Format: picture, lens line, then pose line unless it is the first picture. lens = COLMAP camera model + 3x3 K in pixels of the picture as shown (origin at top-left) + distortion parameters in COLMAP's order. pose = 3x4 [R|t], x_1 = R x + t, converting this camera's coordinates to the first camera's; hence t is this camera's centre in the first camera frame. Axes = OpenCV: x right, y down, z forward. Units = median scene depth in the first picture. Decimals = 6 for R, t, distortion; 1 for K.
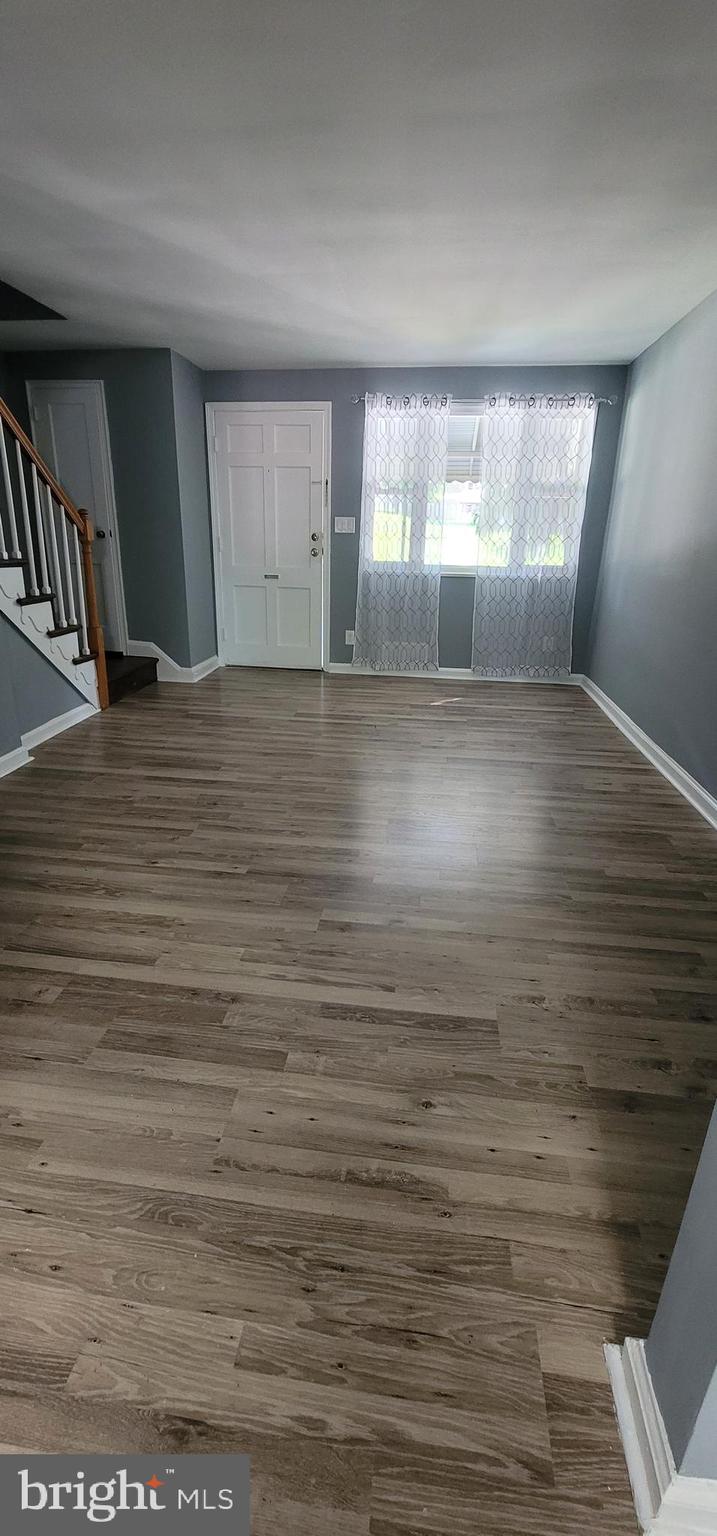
lens RADIAL K [[630.6, 0, 352.9], [0, 630.6, 767.3], [0, 0, 1]] dist [-0.007576, -0.000452]
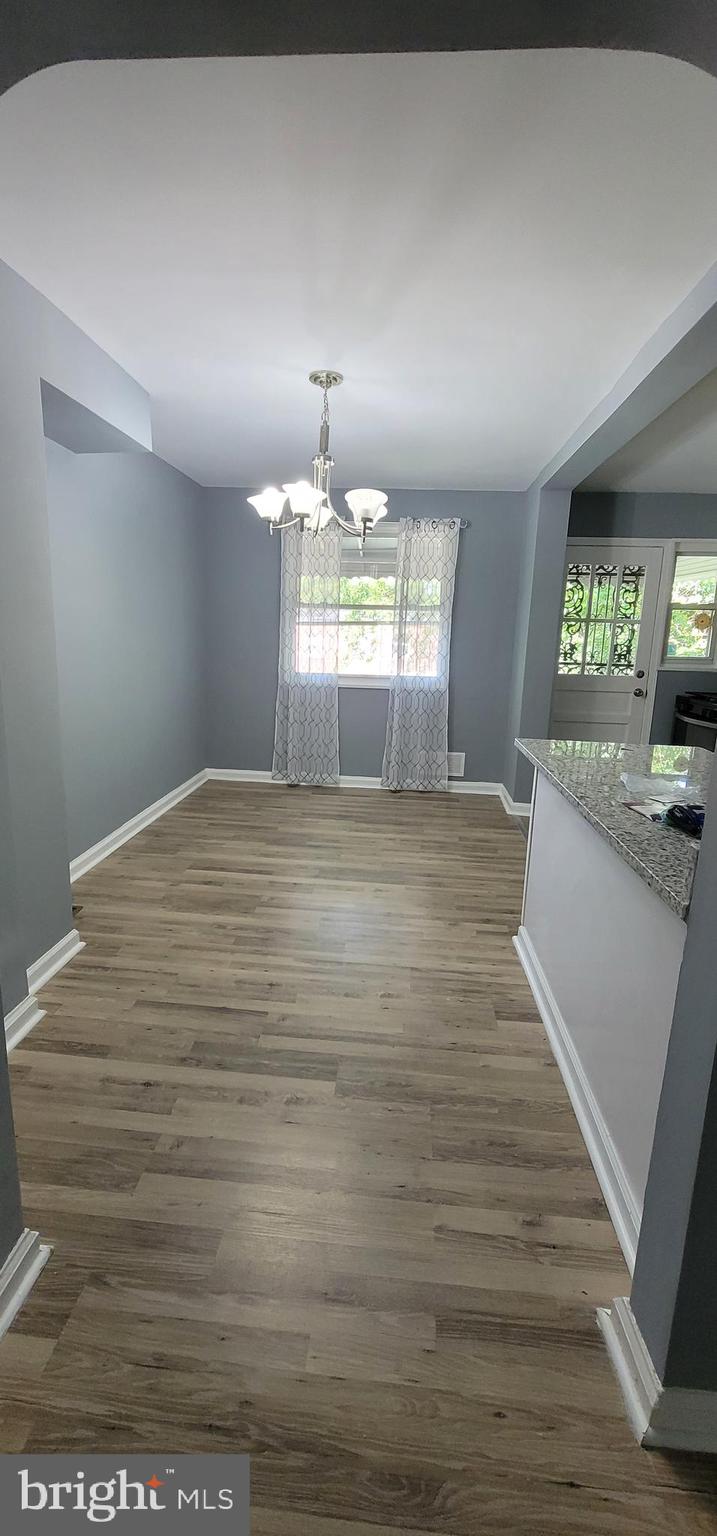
lens RADIAL K [[630.6, 0, 341.9], [0, 630.6, 762.7], [0, 0, 1]] dist [-0.007576, -0.000452]
pose [[-0.998324, -0.041381, -0.040453, -0.136462], [-0.056631, 0.842391, 0.535882, -0.585722], [0.011902, 0.537275, -0.843323, 1.251055]]
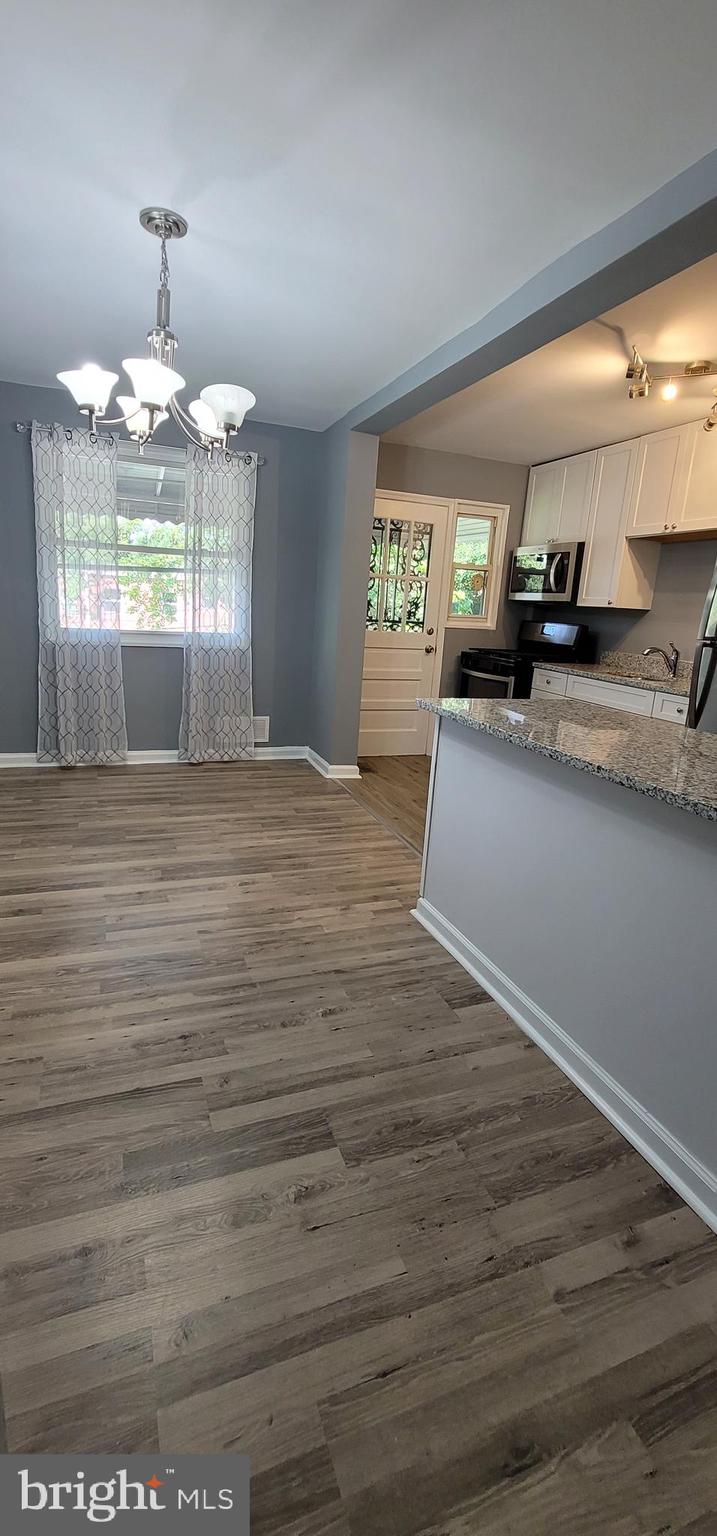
lens RADIAL K [[630.6, 0, 348.8], [0, 630.6, 762.8], [0, 0, 1]] dist [-0.007576, -0.000452]
pose [[-0.880335, 0.046747, -0.472043, 0.347093], [-0.235215, 0.821152, 0.519984, -0.315694], [0.411927, 0.568792, -0.711893, 0.776277]]
